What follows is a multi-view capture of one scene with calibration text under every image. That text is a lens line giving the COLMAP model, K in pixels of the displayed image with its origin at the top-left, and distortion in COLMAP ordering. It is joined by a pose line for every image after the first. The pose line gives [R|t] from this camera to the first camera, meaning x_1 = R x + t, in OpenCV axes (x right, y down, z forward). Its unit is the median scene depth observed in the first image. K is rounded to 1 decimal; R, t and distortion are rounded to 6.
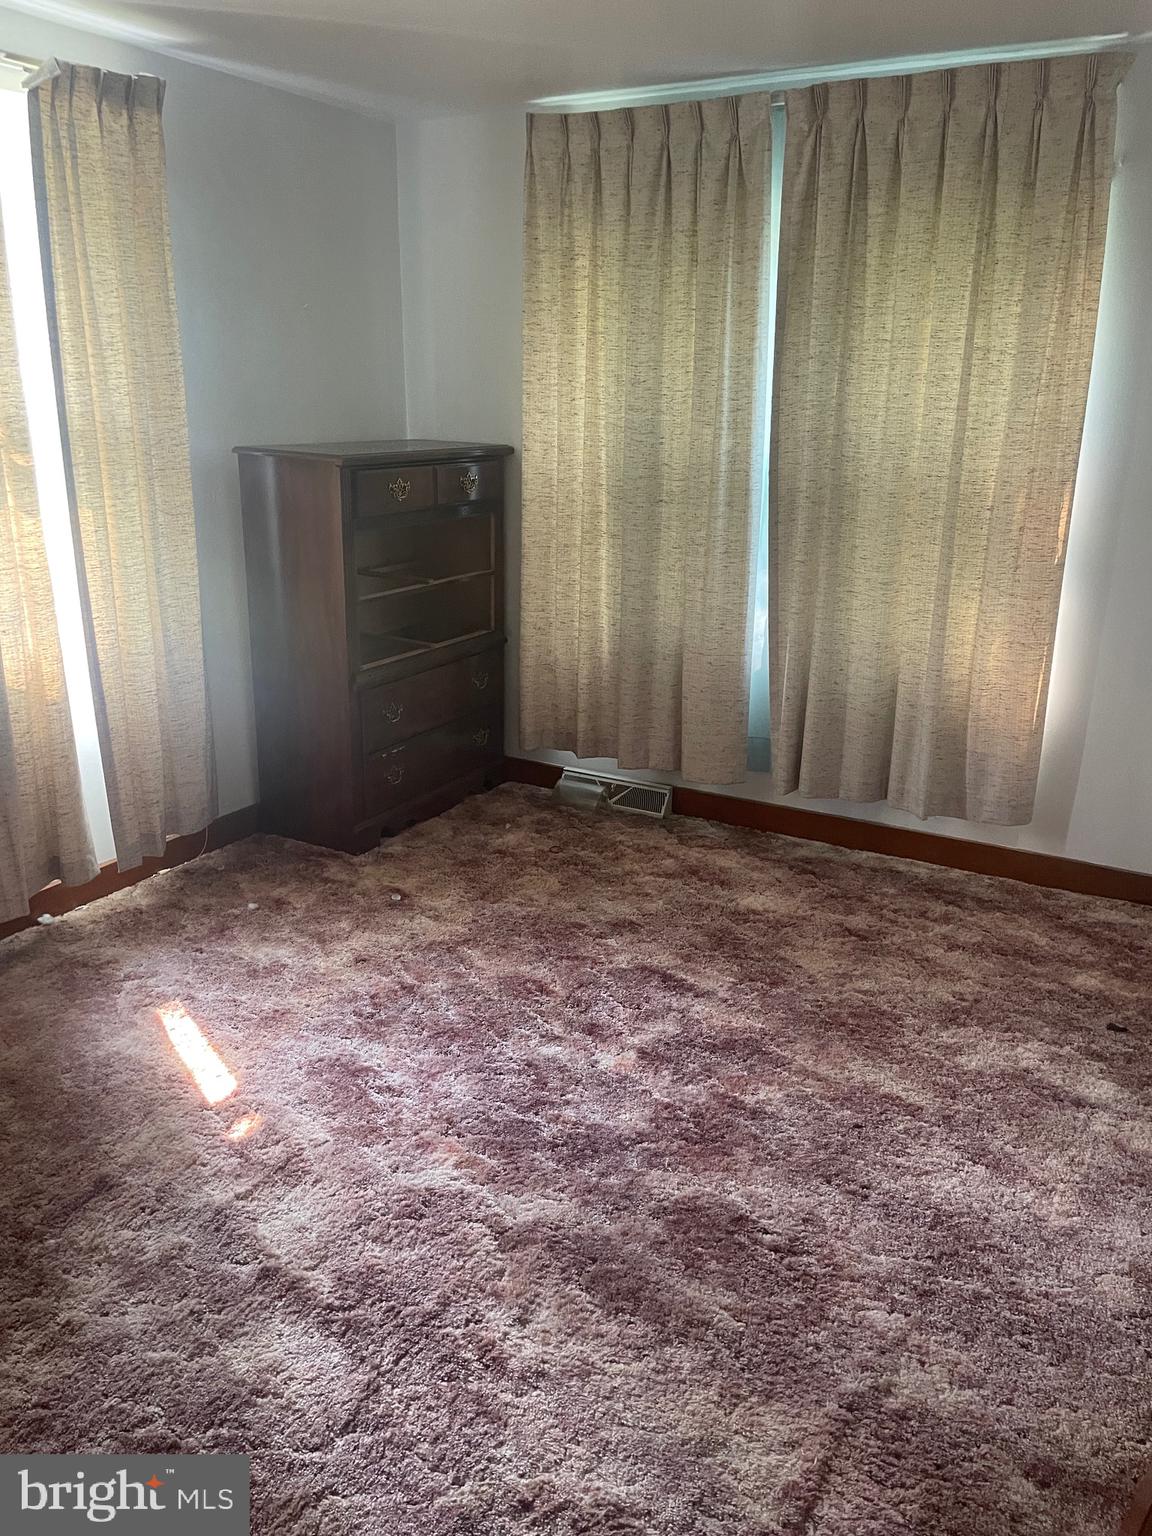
lens RADIAL K [[1173.0, 0, 578.0], [0, 1173.0, 766.5], [0, 0, 1]] dist [0.071955, -0.086811]
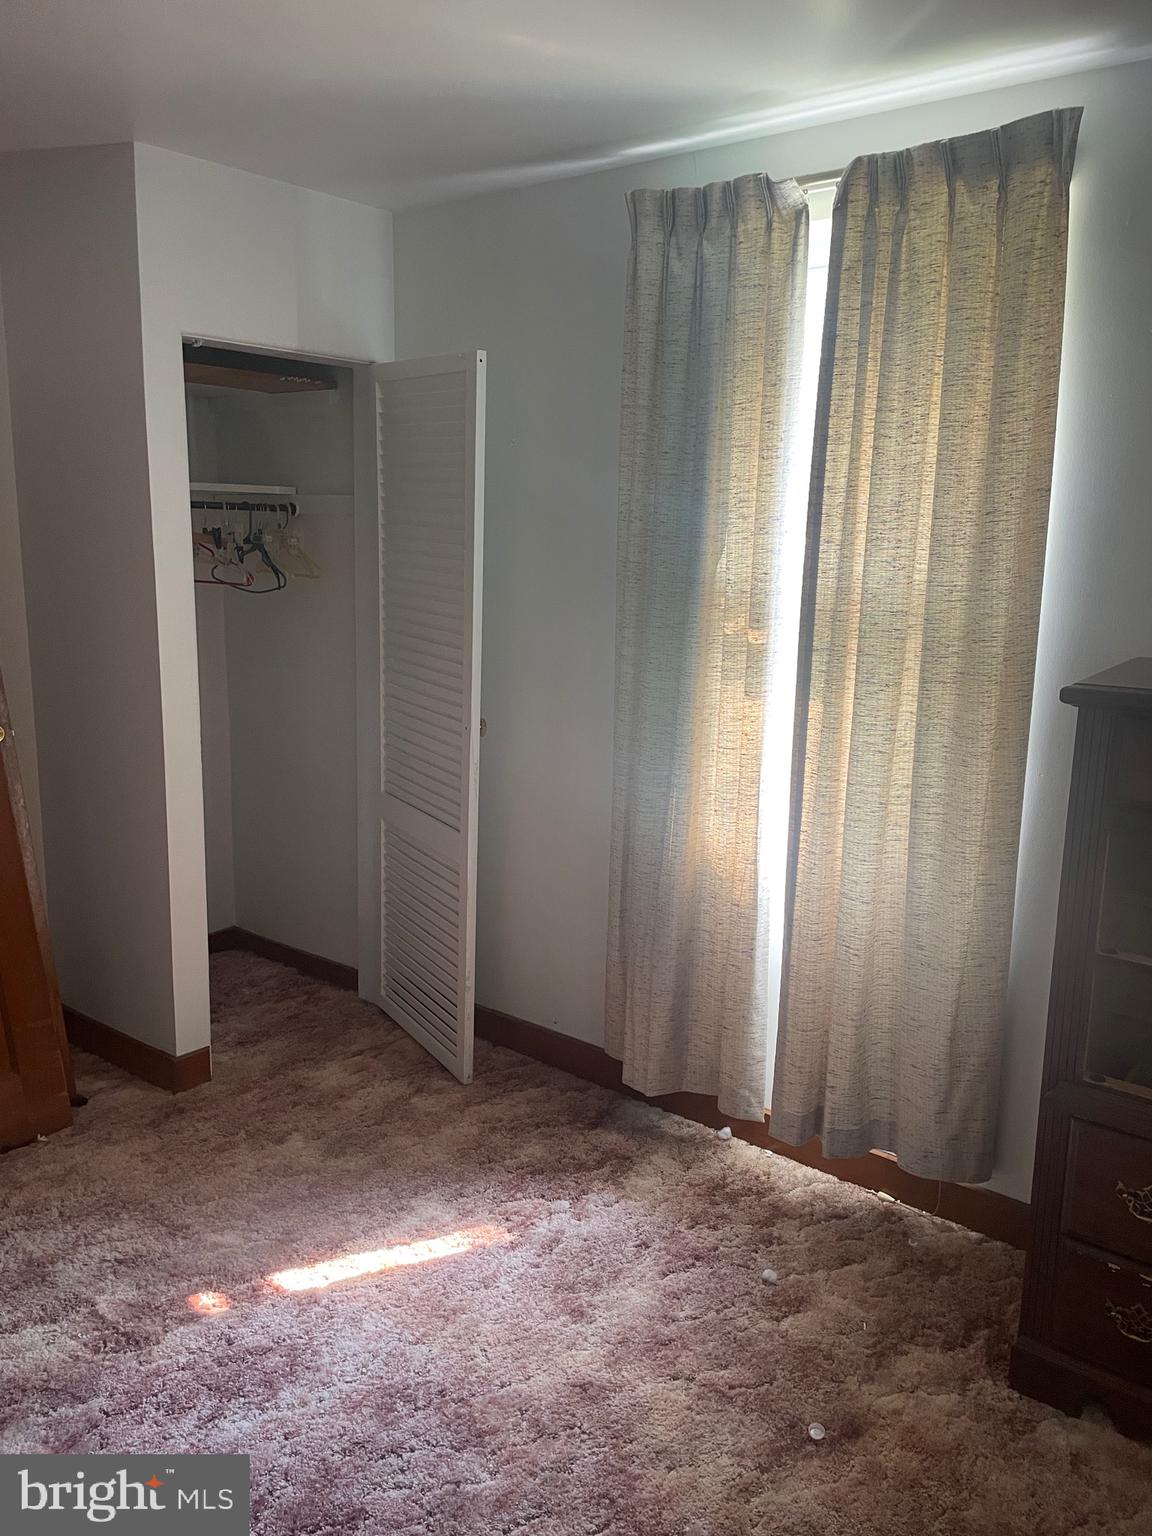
lens RADIAL K [[1173.0, 0, 577.8], [0, 1173.0, 768.2], [0, 0, 1]] dist [0.071955, -0.086811]
pose [[-0.151103, 0.189031, -0.970276, 0.393541], [-0.315562, 0.920965, 0.228568, -0.304622], [0.936797, 0.340719, -0.079510, 0.915722]]
